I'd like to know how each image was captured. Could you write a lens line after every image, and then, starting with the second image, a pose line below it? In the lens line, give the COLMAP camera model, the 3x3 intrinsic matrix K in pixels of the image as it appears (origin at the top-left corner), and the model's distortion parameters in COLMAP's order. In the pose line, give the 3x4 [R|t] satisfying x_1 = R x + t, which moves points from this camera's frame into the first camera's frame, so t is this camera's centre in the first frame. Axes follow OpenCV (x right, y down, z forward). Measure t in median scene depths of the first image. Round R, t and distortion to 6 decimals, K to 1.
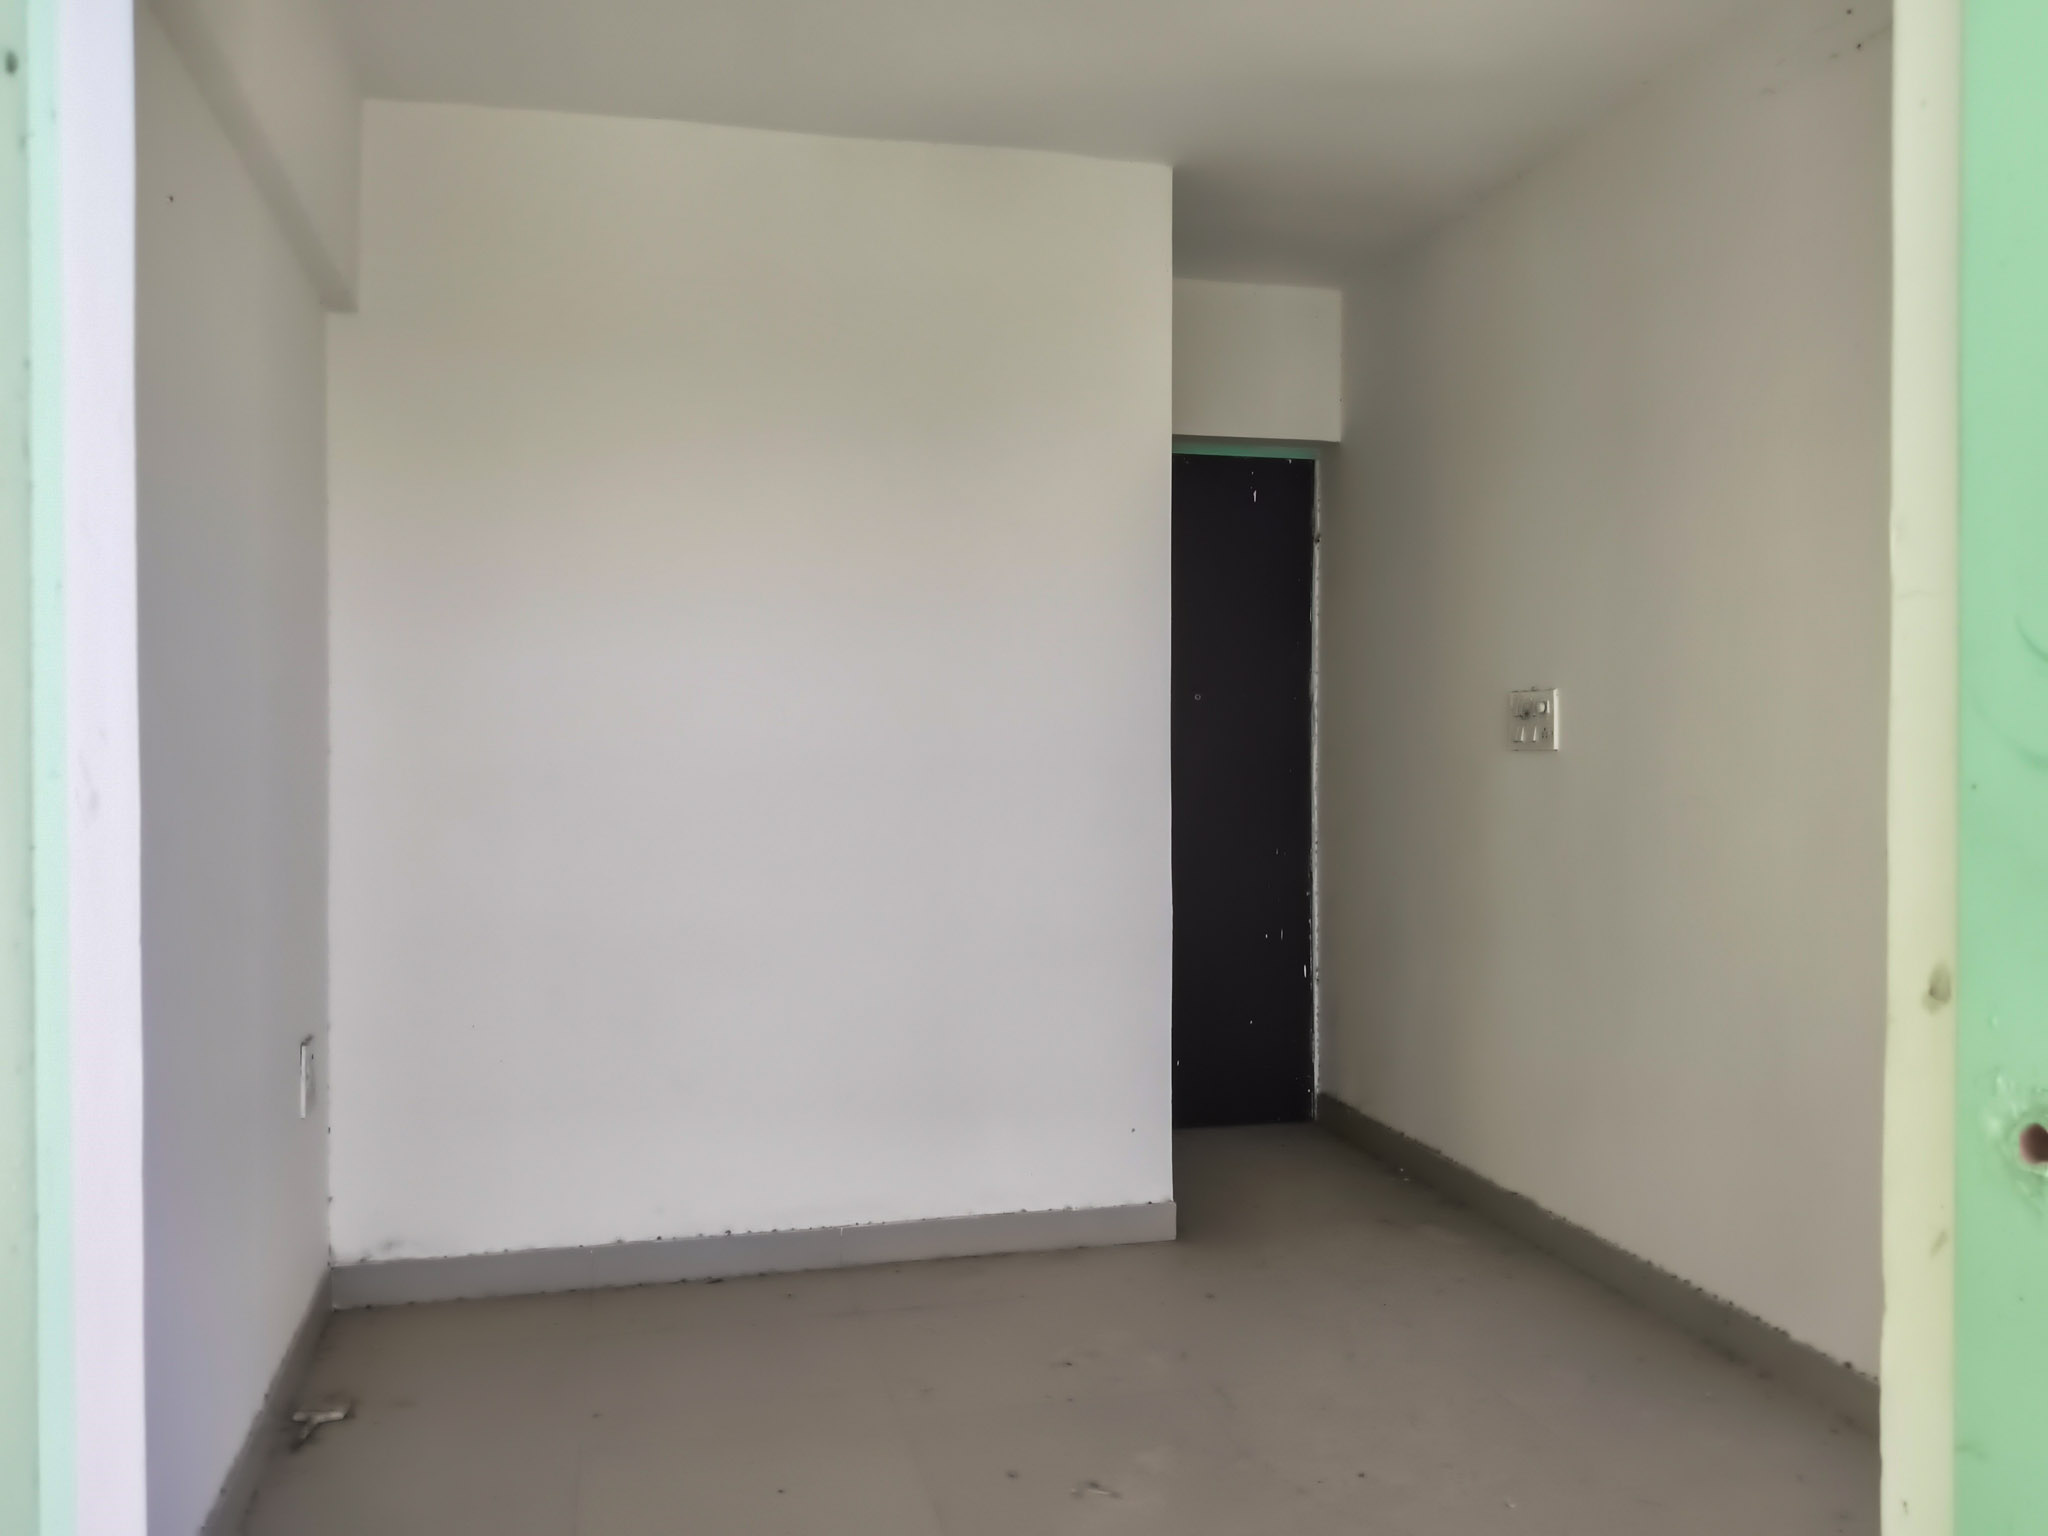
lens RADIAL K [[1618.1, 0, 1028.6], [0, 1618.1, 763.9], [0, 0, 1]] dist [0.081877, -0.166460]
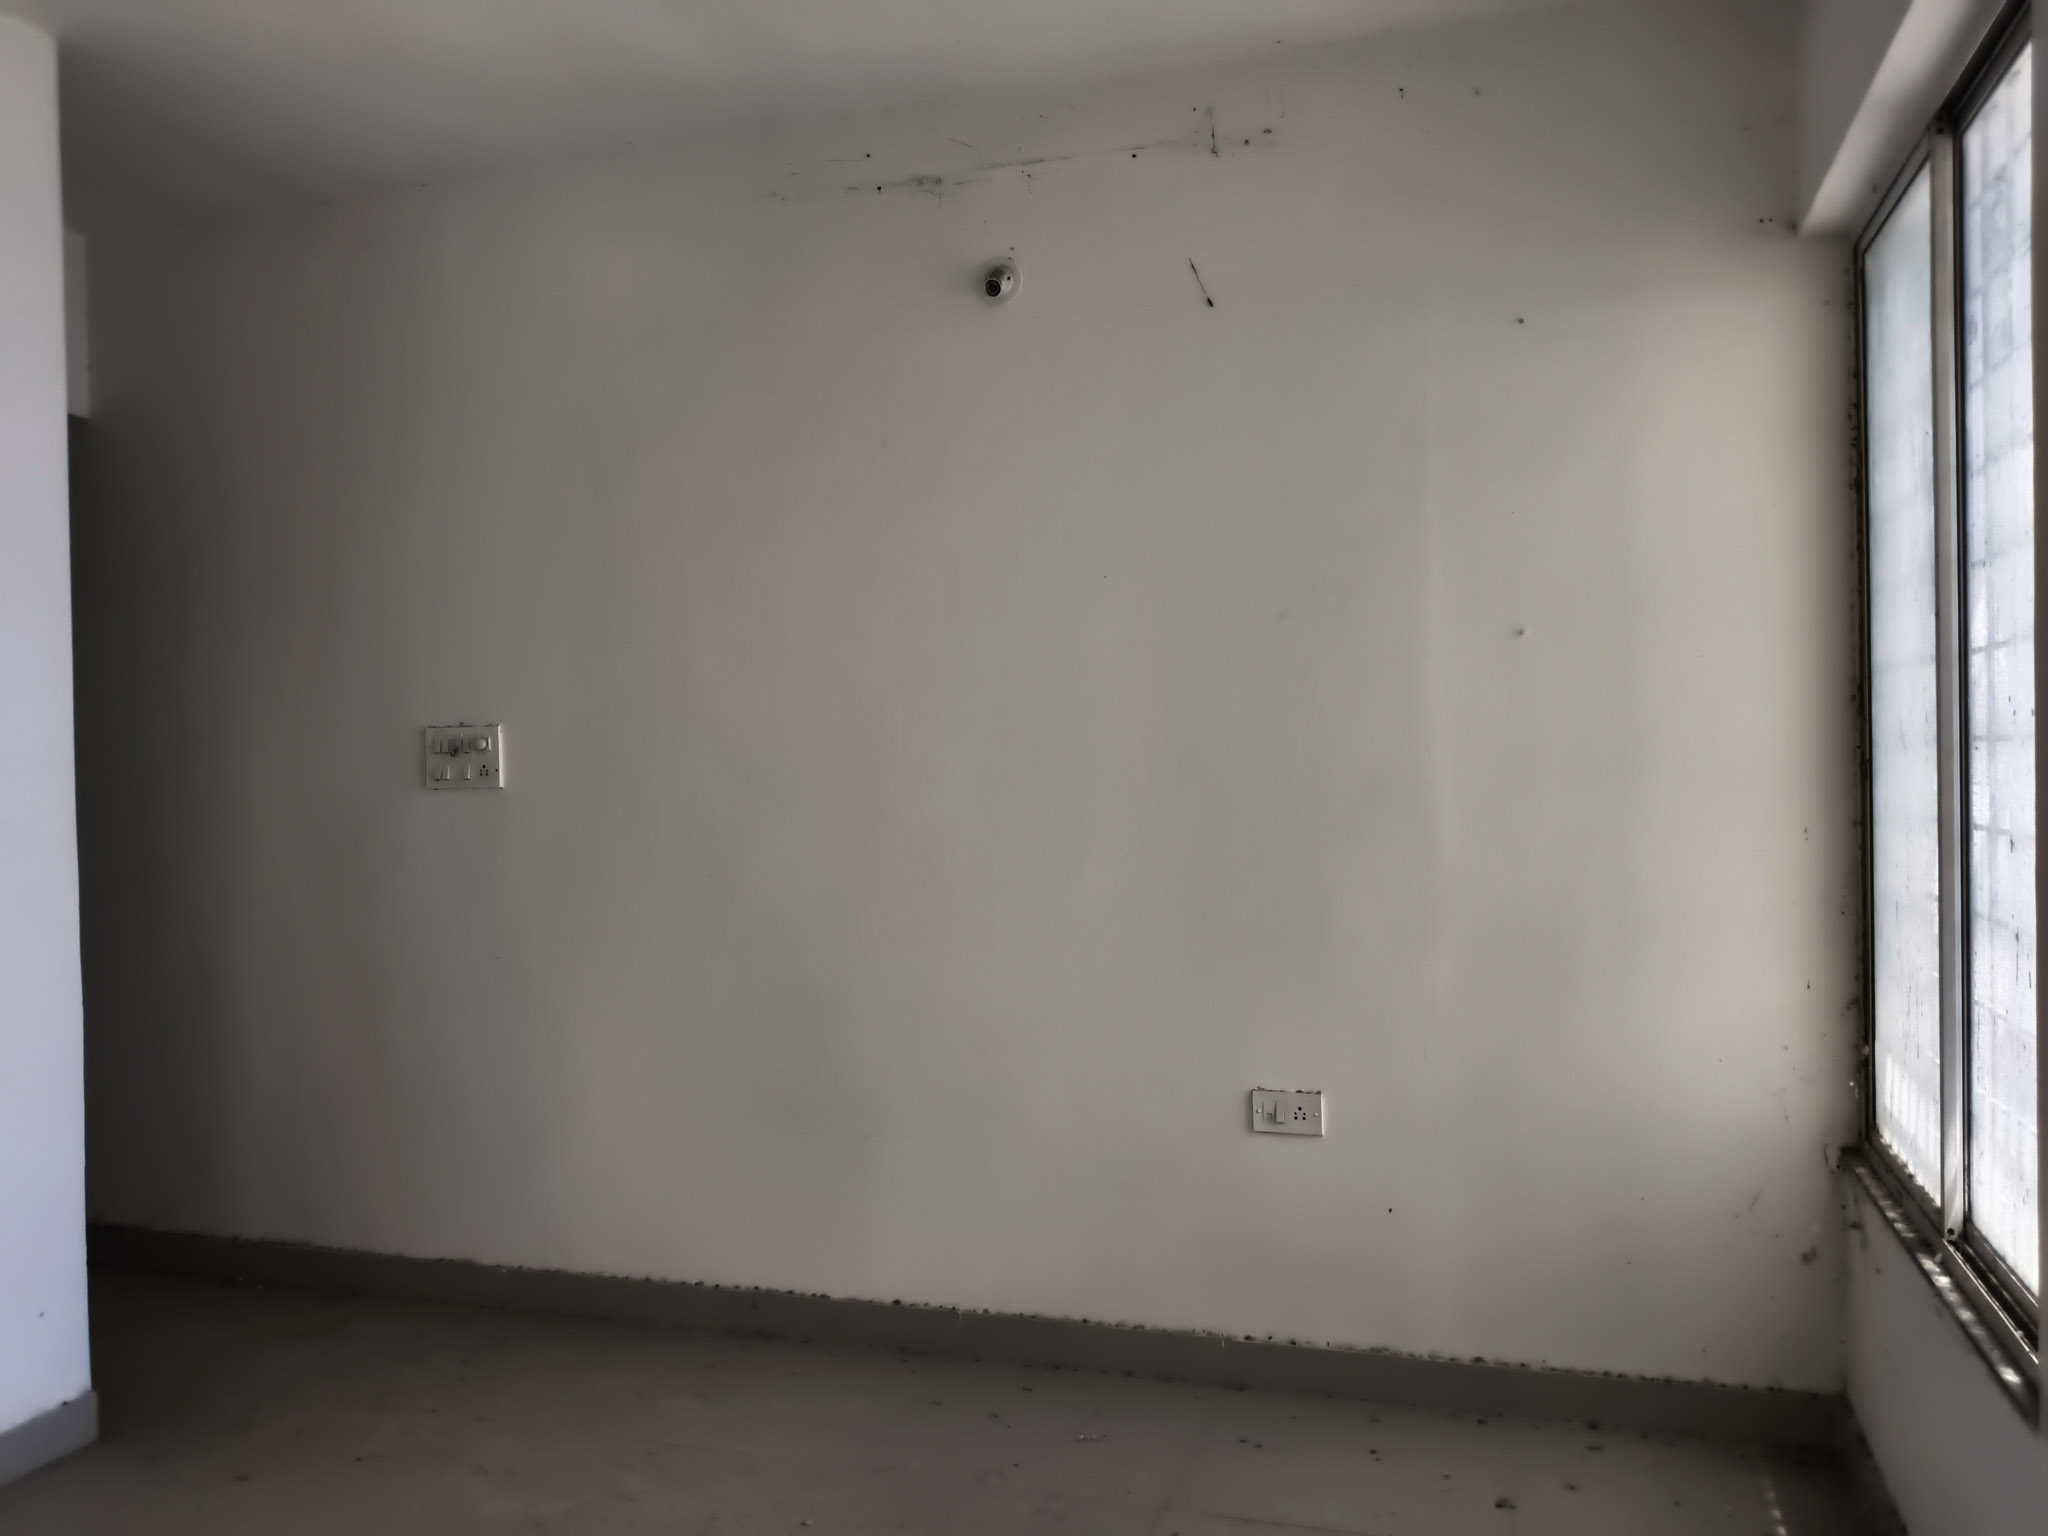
lens RADIAL K [[1618.1, 0, 1018.2], [0, 1618.1, 764.2], [0, 0, 1]] dist [0.081877, -0.166460]
pose [[0.500067, -0.016171, 0.865836, -0.354000], [0.022971, 0.999722, 0.005405, -0.020212], [-0.865682, 0.017186, 0.500299, 0.241280]]
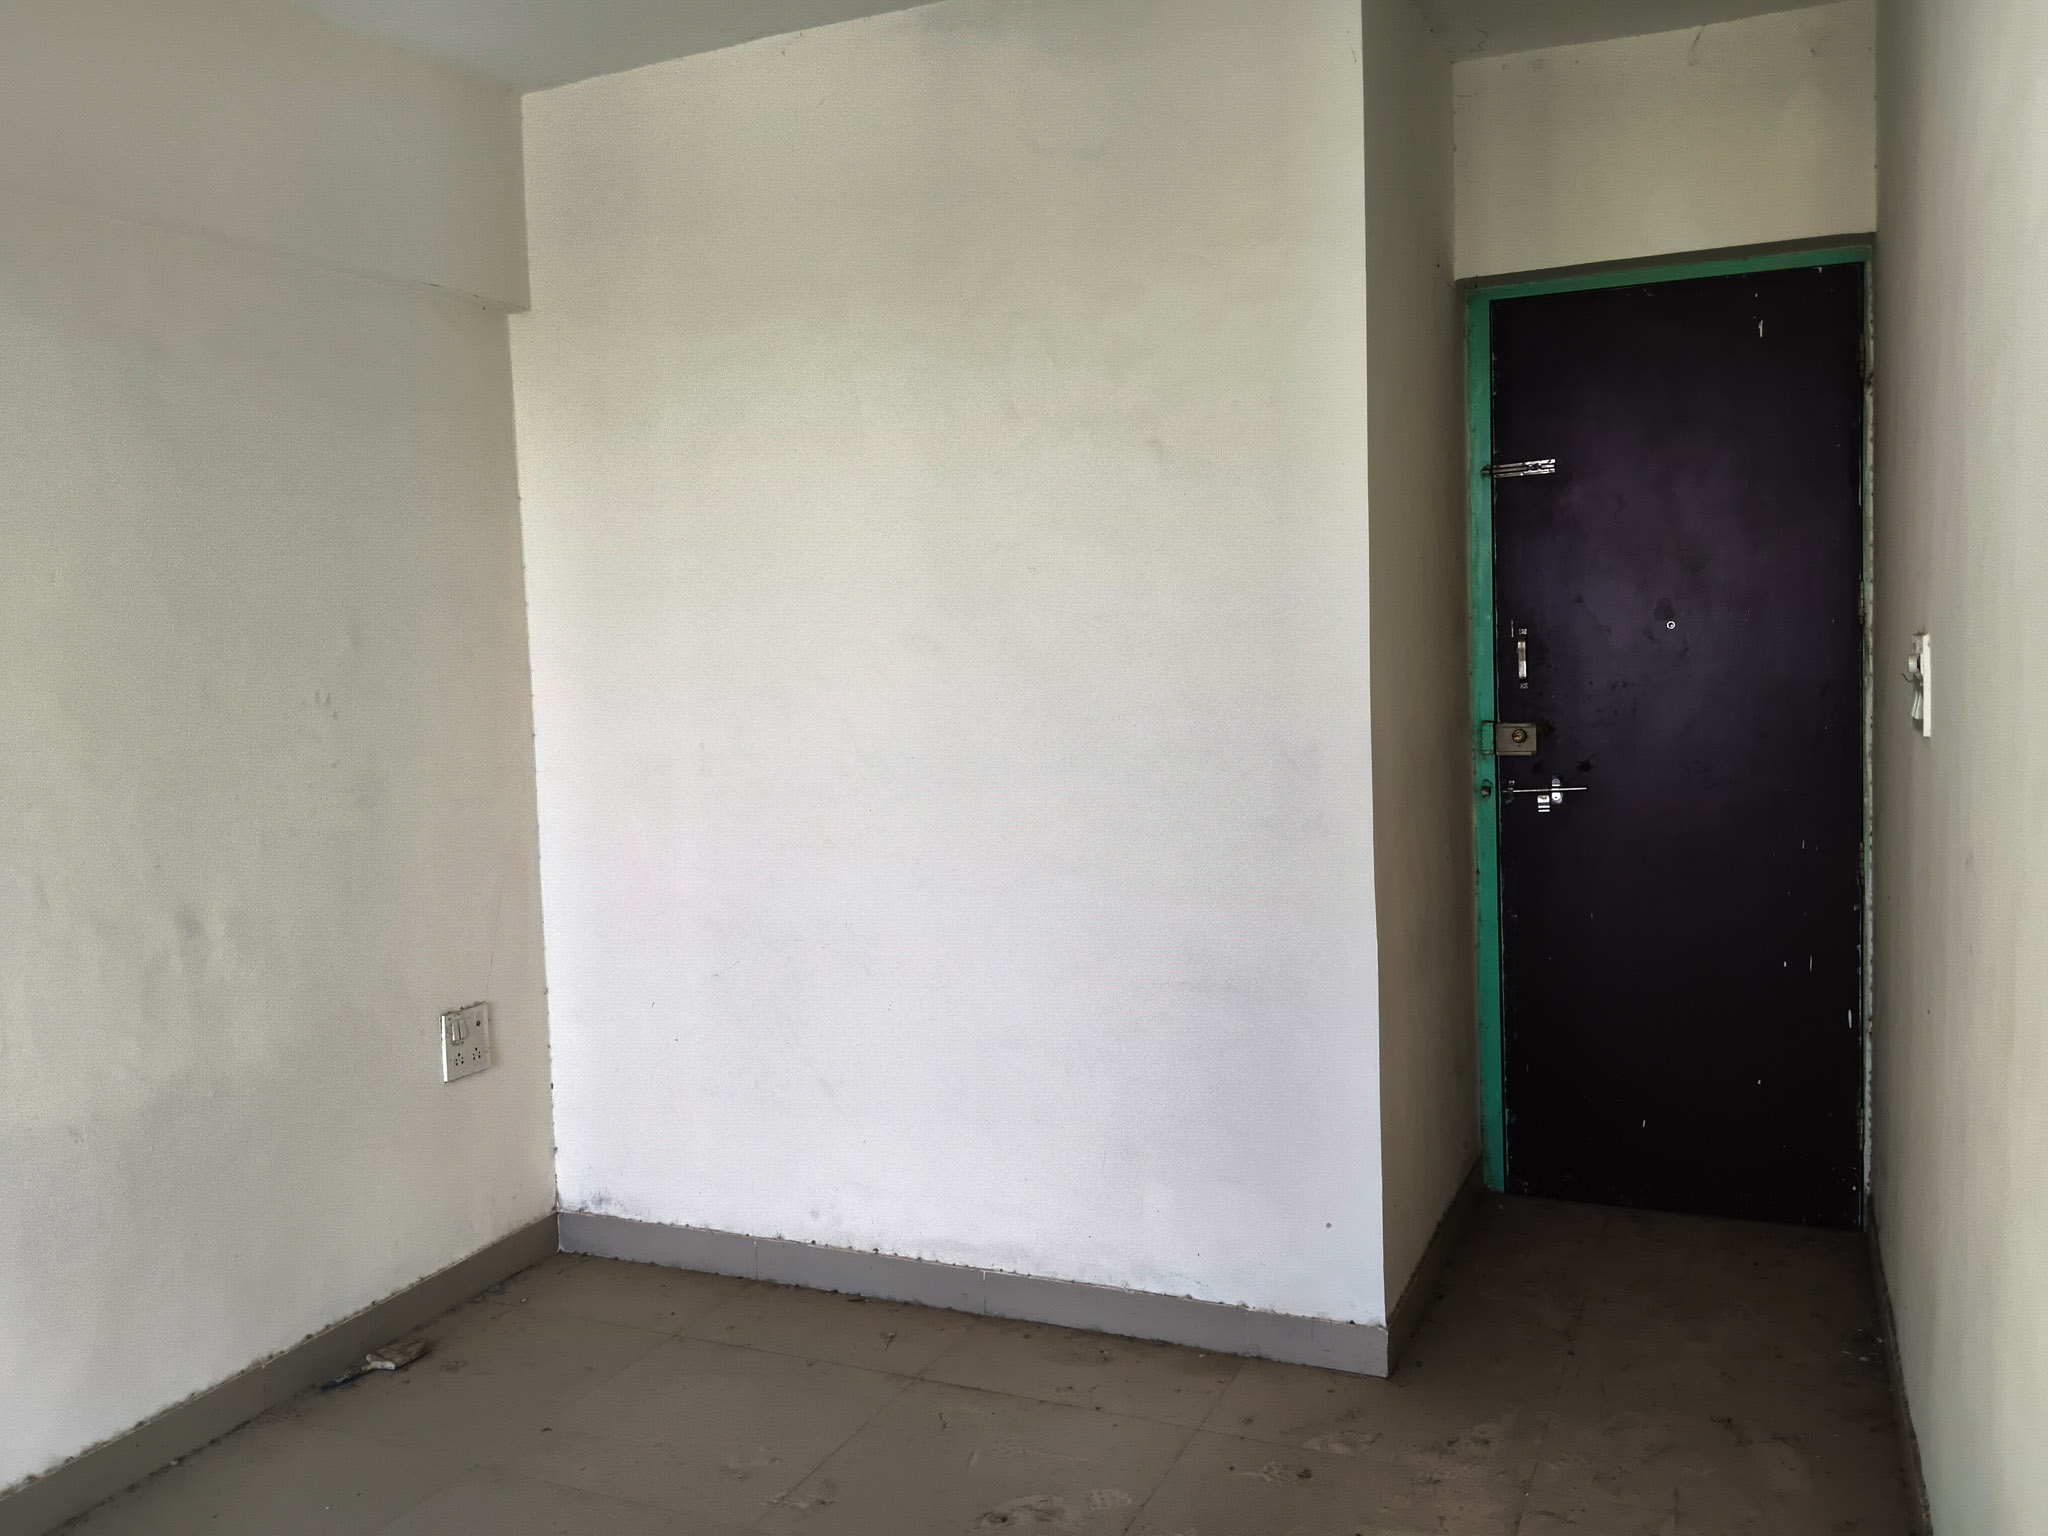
lens RADIAL K [[1618.1, 0, 1025.8], [0, 1618.1, 773.7], [0, 0, 1]] dist [0.081877, -0.166460]
pose [[0.784204, 0.027271, -0.619903, 0.429388], [0.024471, 0.996897, 0.074812, -0.048237], [0.620020, -0.073837, 0.781104, 0.332585]]
